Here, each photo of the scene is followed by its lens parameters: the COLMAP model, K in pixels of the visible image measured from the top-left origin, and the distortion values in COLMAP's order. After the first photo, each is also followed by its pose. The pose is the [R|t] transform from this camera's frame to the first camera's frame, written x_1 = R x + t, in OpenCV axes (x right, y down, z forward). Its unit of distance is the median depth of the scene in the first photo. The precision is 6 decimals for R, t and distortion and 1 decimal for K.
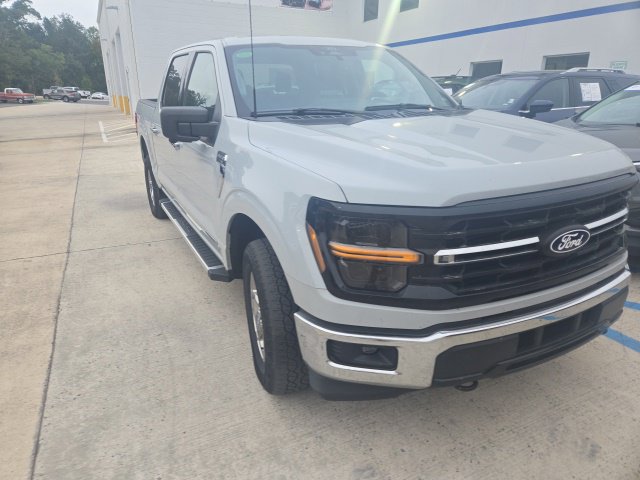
lens RADIAL K [[426.7, 0, 304.7], [0, 426.7, 229.8], [0, 0, 1]] dist [0.076793, -0.060941]
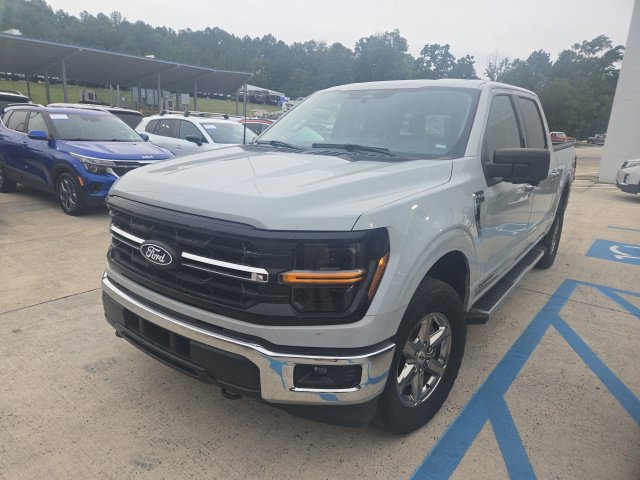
lens RADIAL K [[426.1, 0, 307.9], [0, 426.1, 237.7], [0, 0, 1]] dist [0.075379, -0.059857]
pose [[0.424097, 0.249432, -0.870589, 1.534616], [-0.316618, 0.941494, 0.115510, -0.238982], [0.848466, 0.226657, 0.478260, 0.679944]]
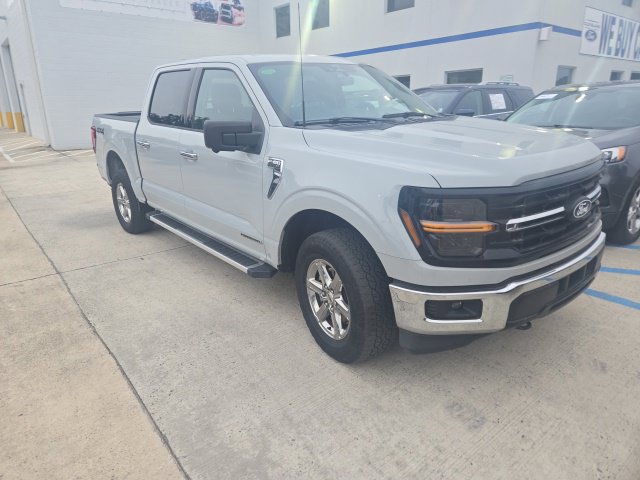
lens RADIAL K [[426.7, 0, 304.7], [0, 426.7, 229.8], [0, 0, 1]] dist [0.076793, -0.060941]
pose [[0.975527, -0.075870, 0.206378, -0.449564], [0.081458, 0.996501, -0.018702, 0.040522], [-0.204237, 0.035055, 0.978294, -0.124112]]
